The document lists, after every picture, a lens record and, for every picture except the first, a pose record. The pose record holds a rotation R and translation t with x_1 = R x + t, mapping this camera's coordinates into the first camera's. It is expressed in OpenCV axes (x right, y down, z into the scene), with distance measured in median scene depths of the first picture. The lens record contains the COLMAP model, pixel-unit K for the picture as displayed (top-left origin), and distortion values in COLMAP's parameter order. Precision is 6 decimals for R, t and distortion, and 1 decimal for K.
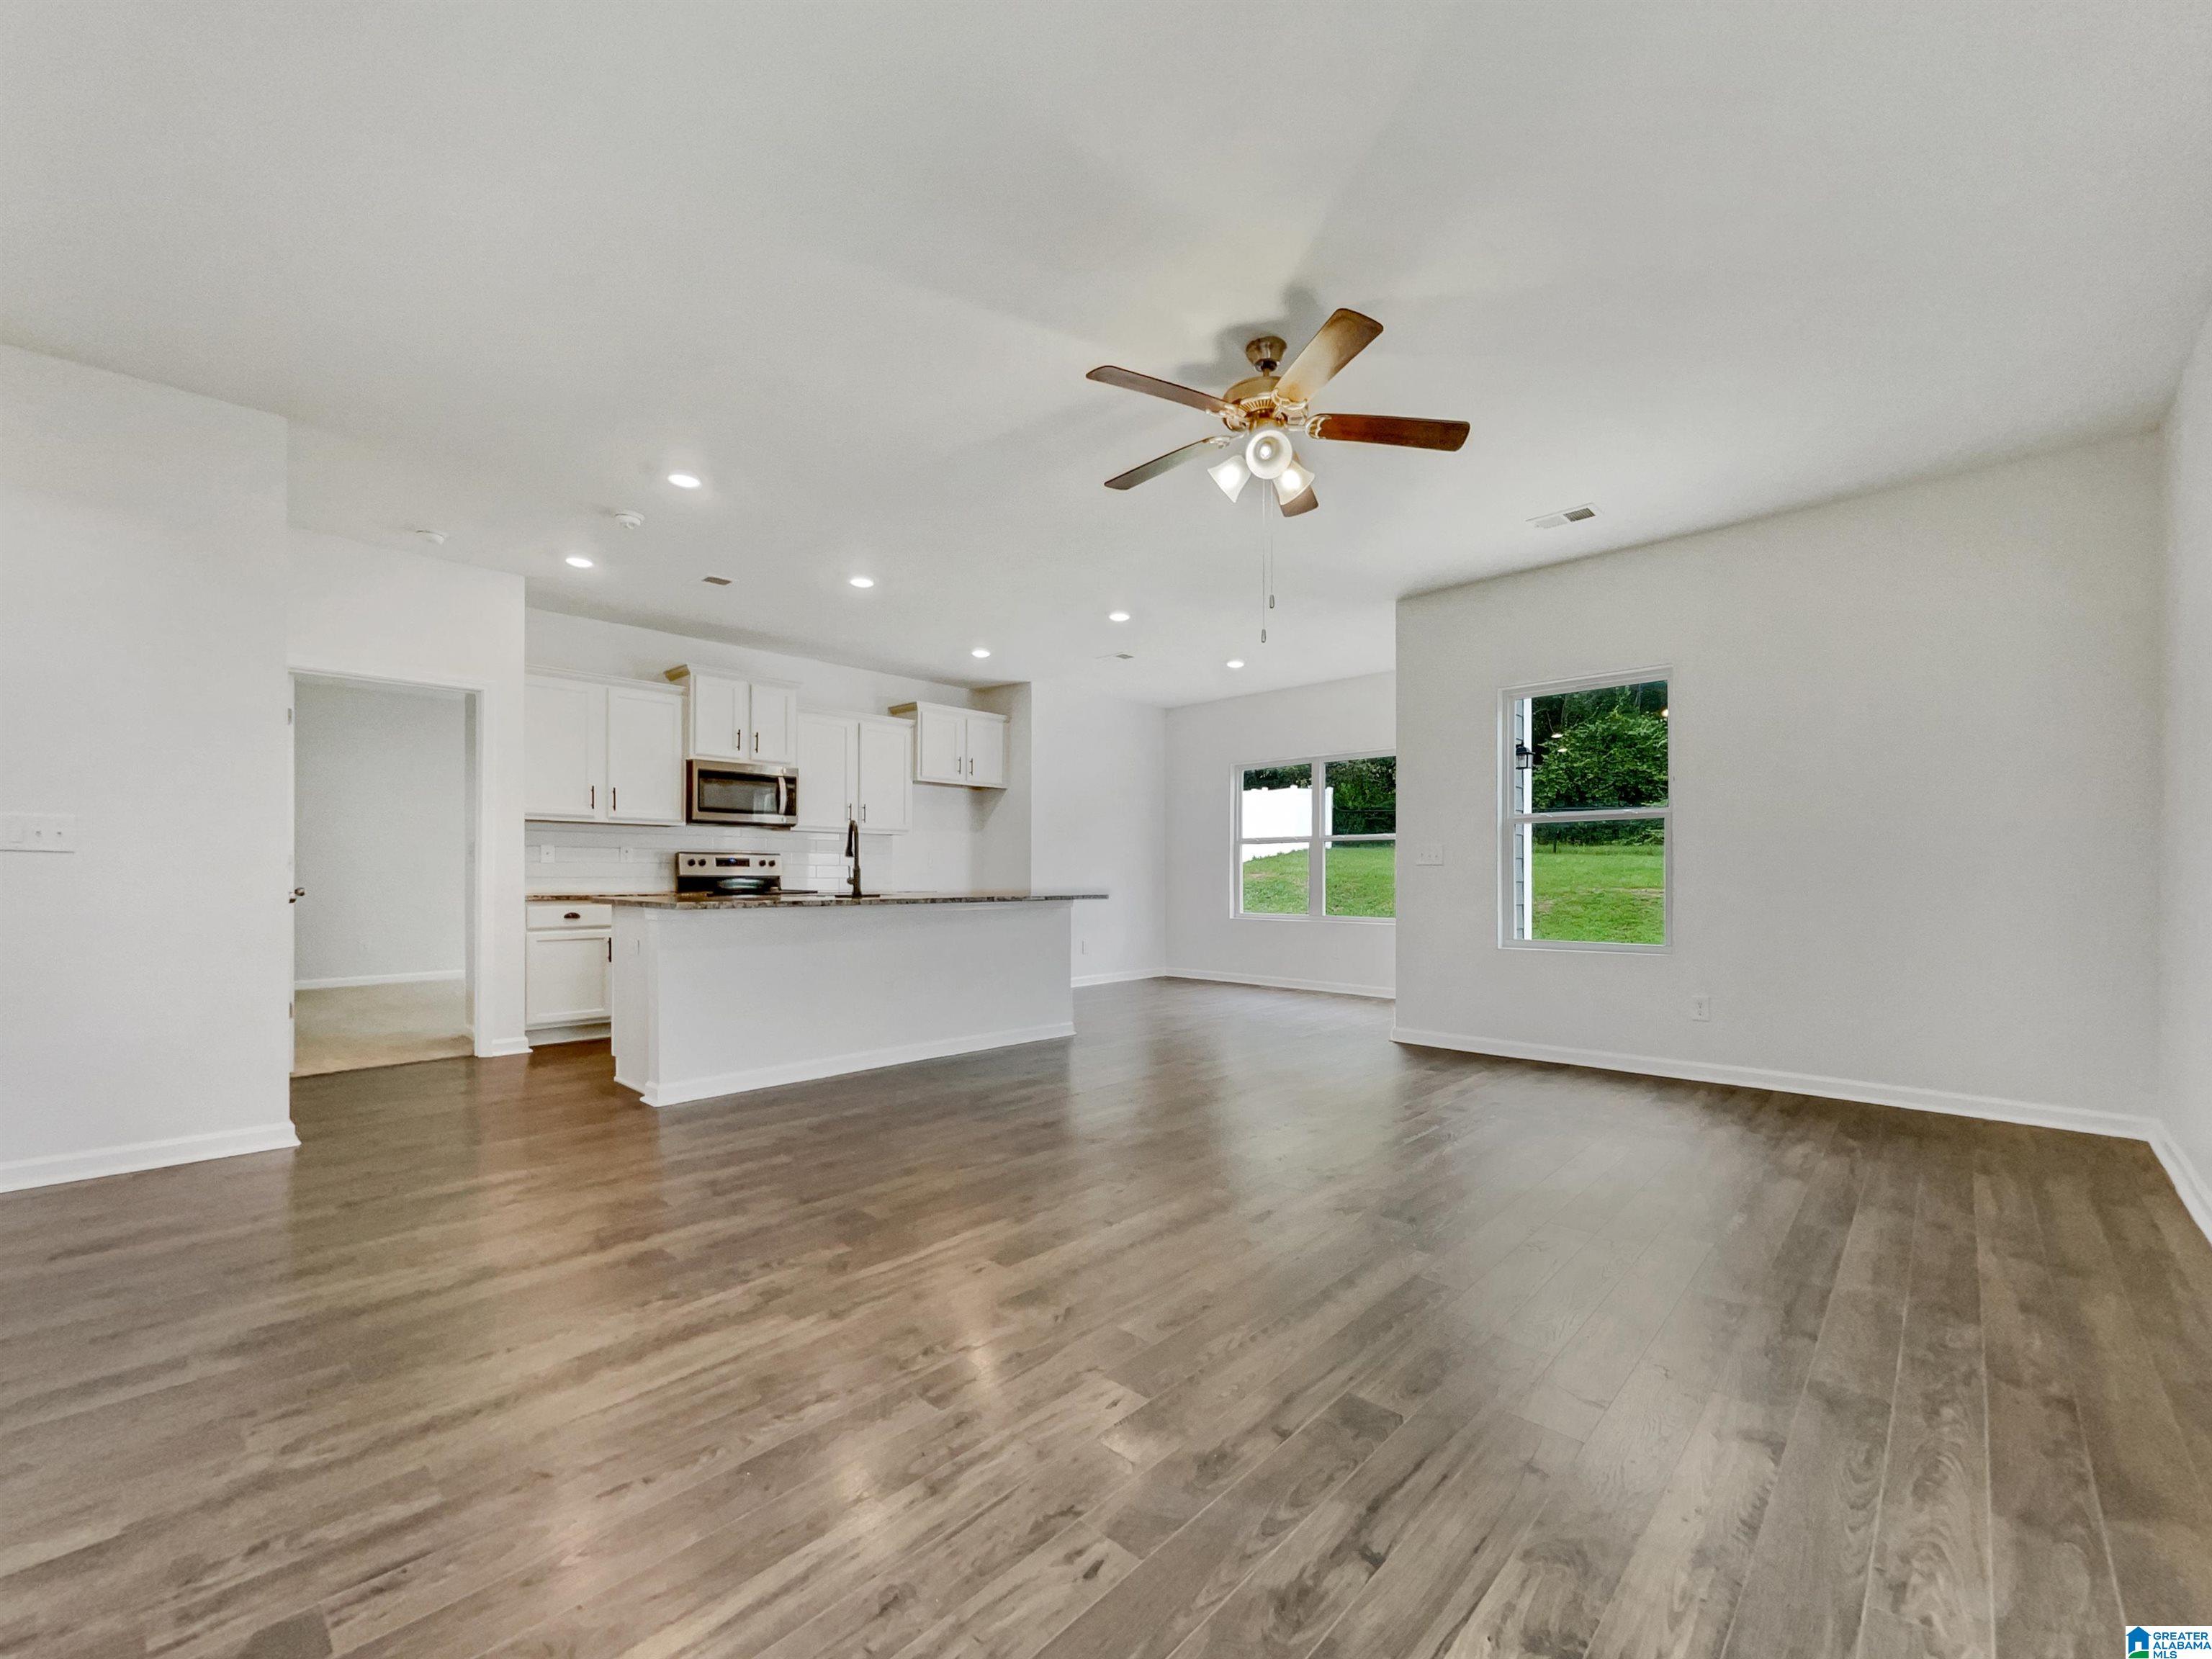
lens RADIAL K [[908.2, 0, 1112.6], [0, 908.2, 872.0], [0, 0, 1]] dist [-0.000812, -0.000033]
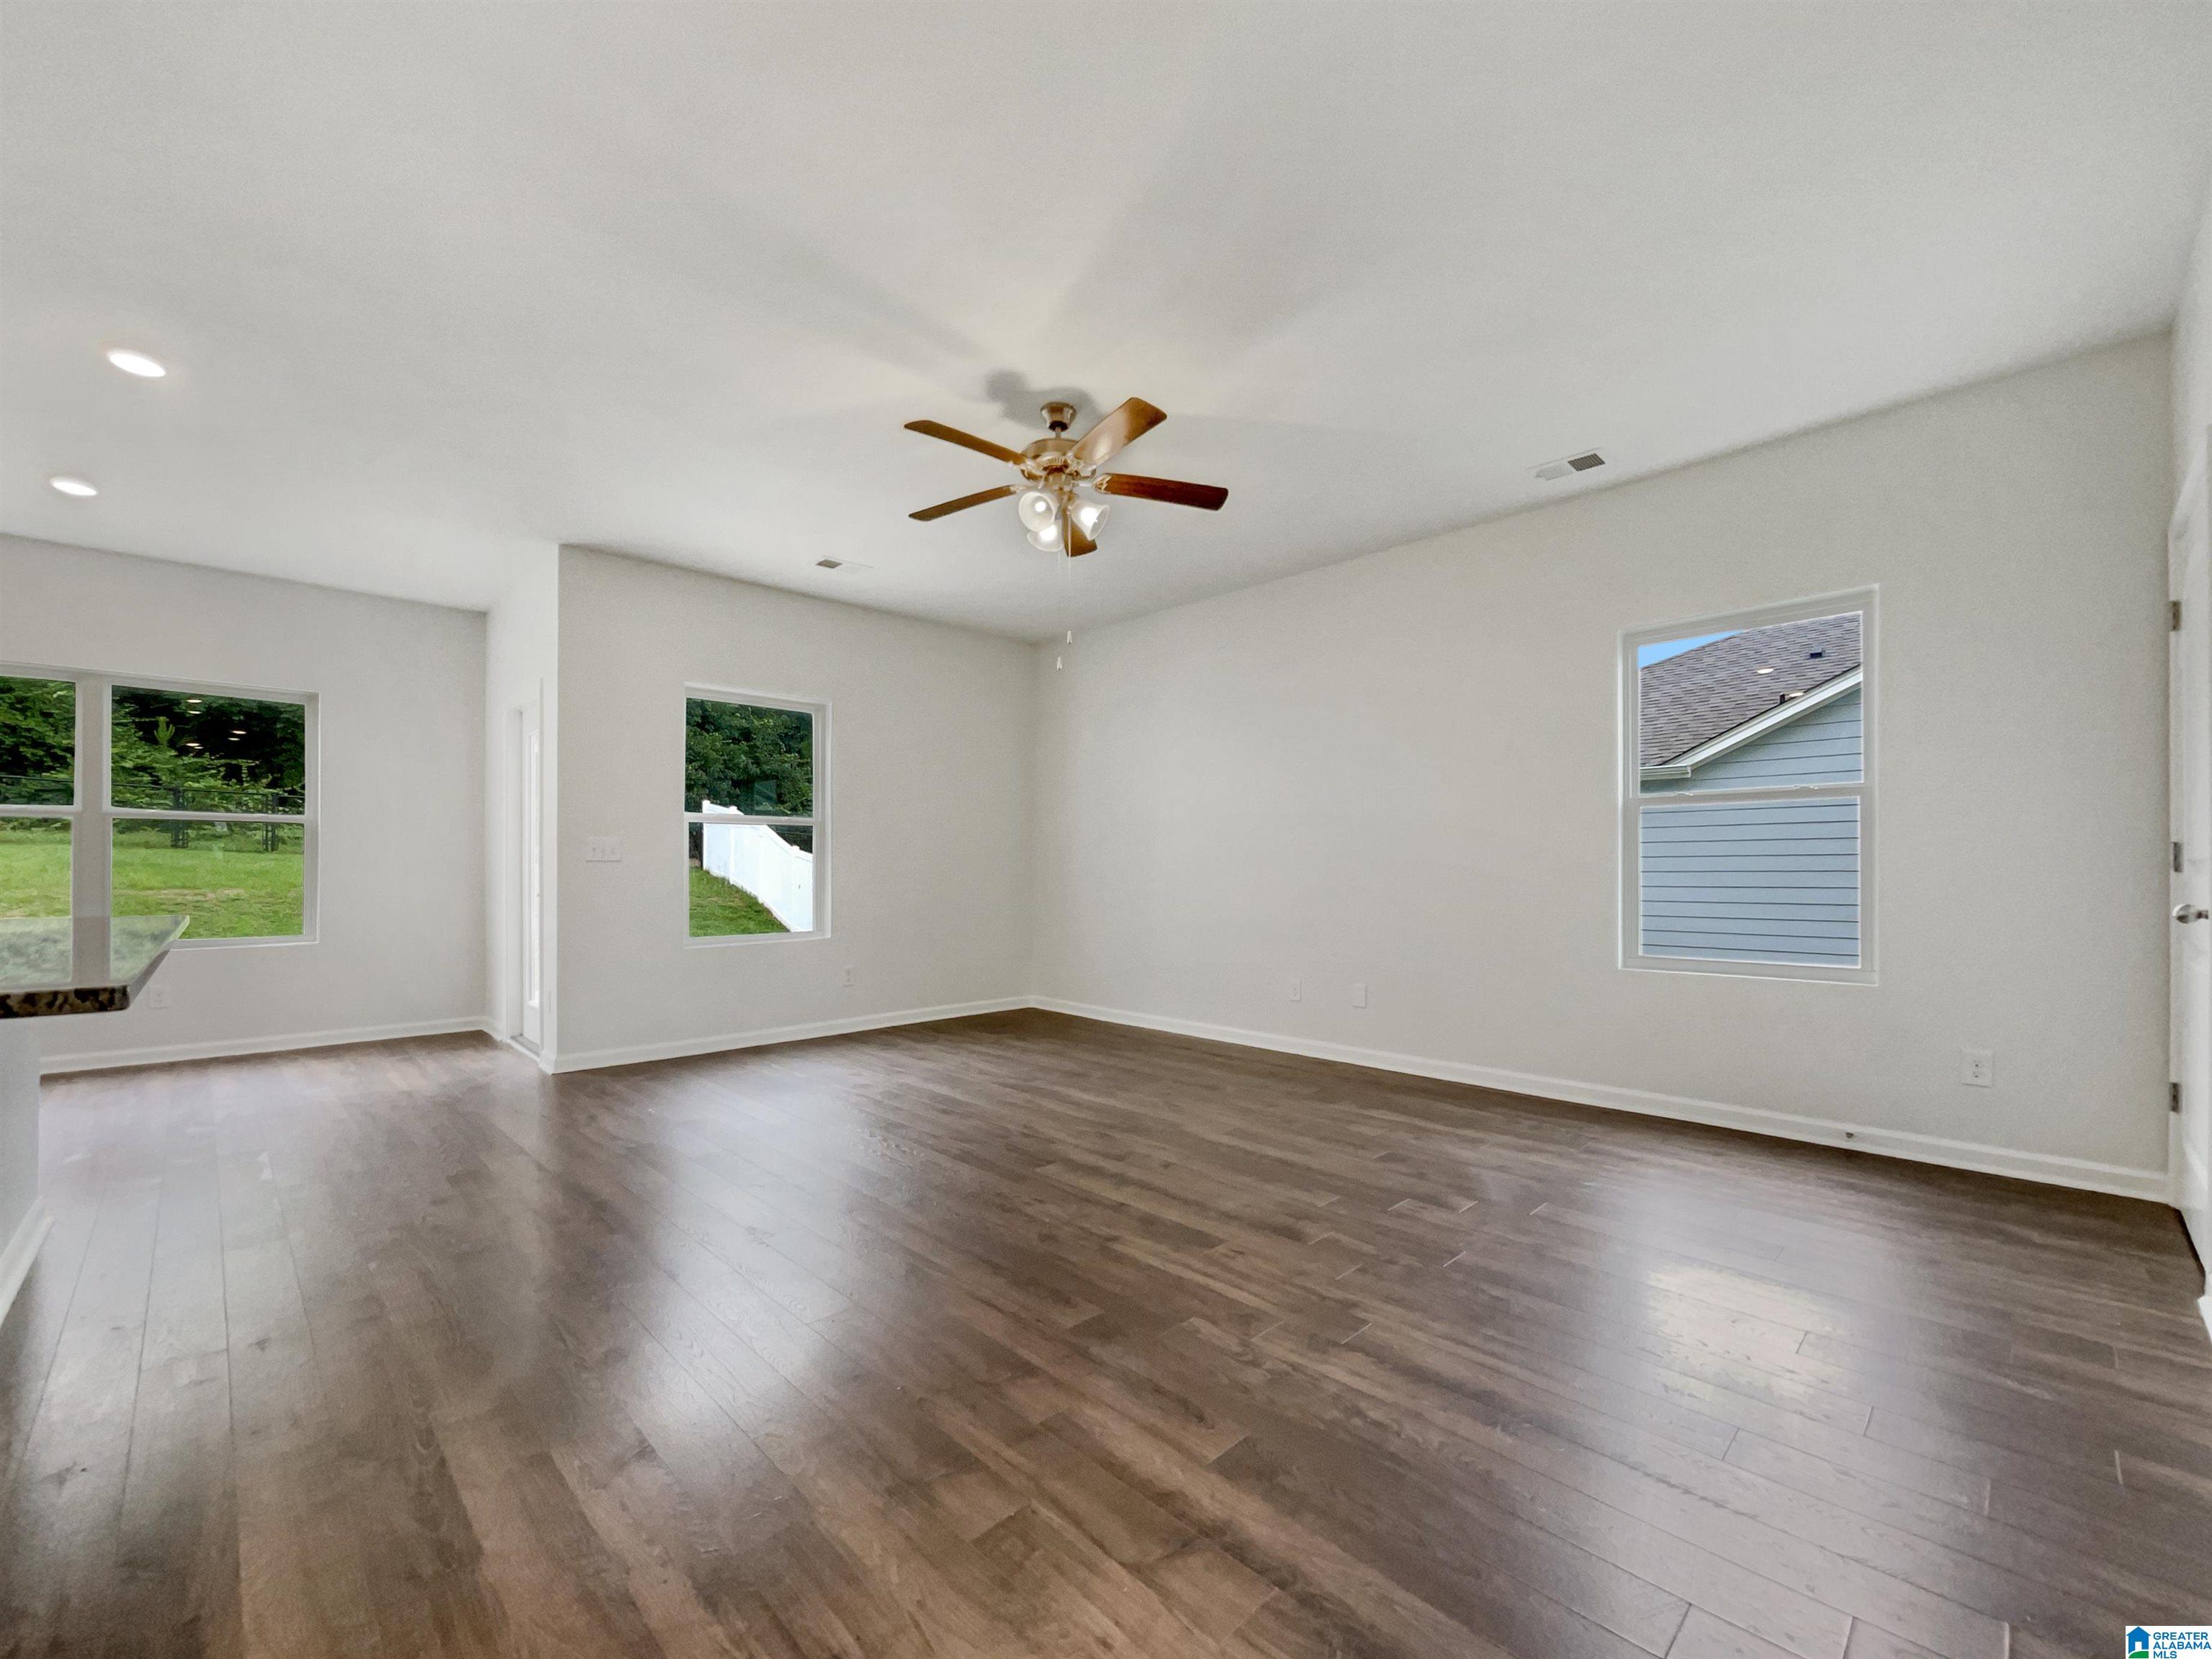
lens RADIAL K [[908.2, 0, 1112.6], [0, 908.2, 872.0], [0, 0, 1]] dist [-0.000812, -0.000033]
pose [[0.043543, -0.004385, 0.999042, -1.082131], [-0.001748, 0.999989, 0.004465, -0.005437], [-0.999050, -0.001941, 0.043535, 0.987987]]
